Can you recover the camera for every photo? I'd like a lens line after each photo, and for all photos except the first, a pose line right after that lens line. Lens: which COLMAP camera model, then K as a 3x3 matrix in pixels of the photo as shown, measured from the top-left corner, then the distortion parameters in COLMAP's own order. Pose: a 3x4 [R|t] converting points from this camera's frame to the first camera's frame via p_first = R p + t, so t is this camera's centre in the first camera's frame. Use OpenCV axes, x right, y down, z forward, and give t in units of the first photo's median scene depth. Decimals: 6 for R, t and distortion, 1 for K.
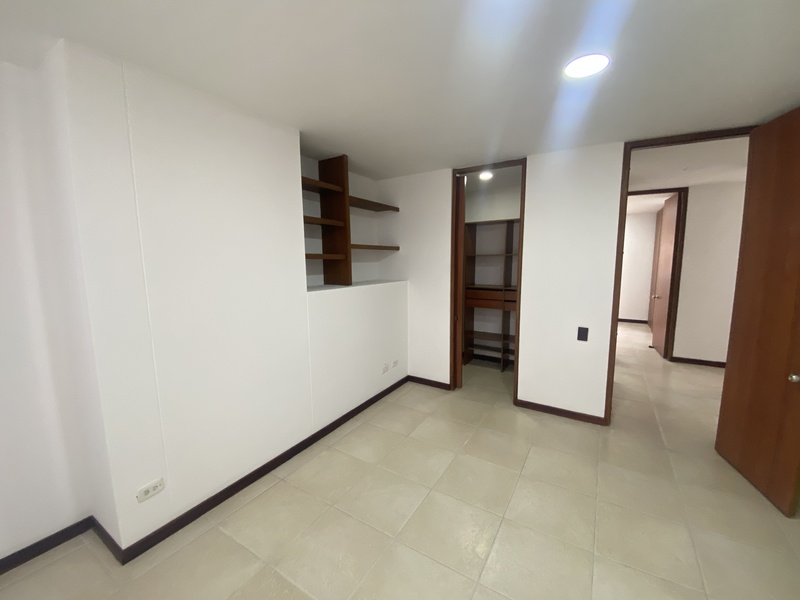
lens RADIAL K [[323.5, 0, 399.1], [0, 323.5, 298.6], [0, 0, 1]] dist [0.026672, -0.027997]
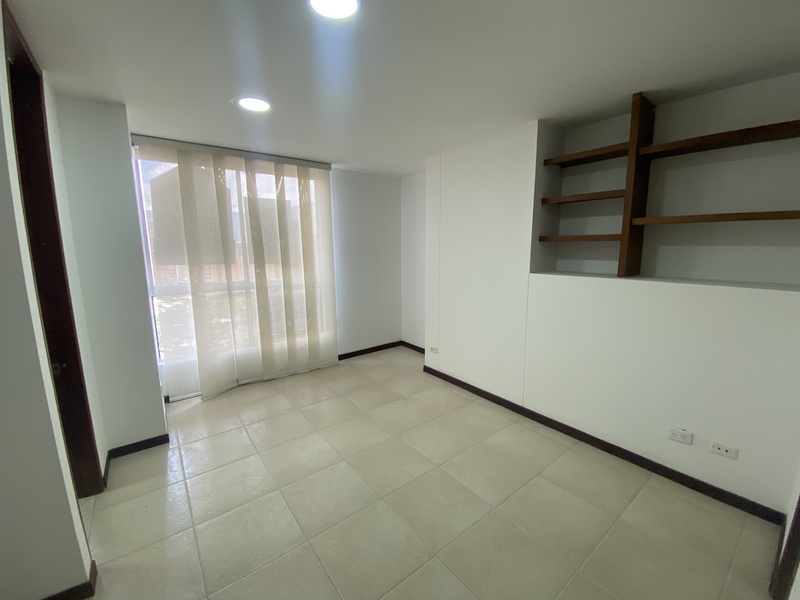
lens RADIAL K [[323.5, 0, 399.1], [0, 323.5, 298.6], [0, 0, 1]] dist [0.026672, -0.027997]
pose [[-0.355232, 0.151765, -0.922376, 0.865275], [-0.107863, 0.973487, 0.201716, -0.109149], [0.928534, 0.171146, -0.329444, 0.968077]]
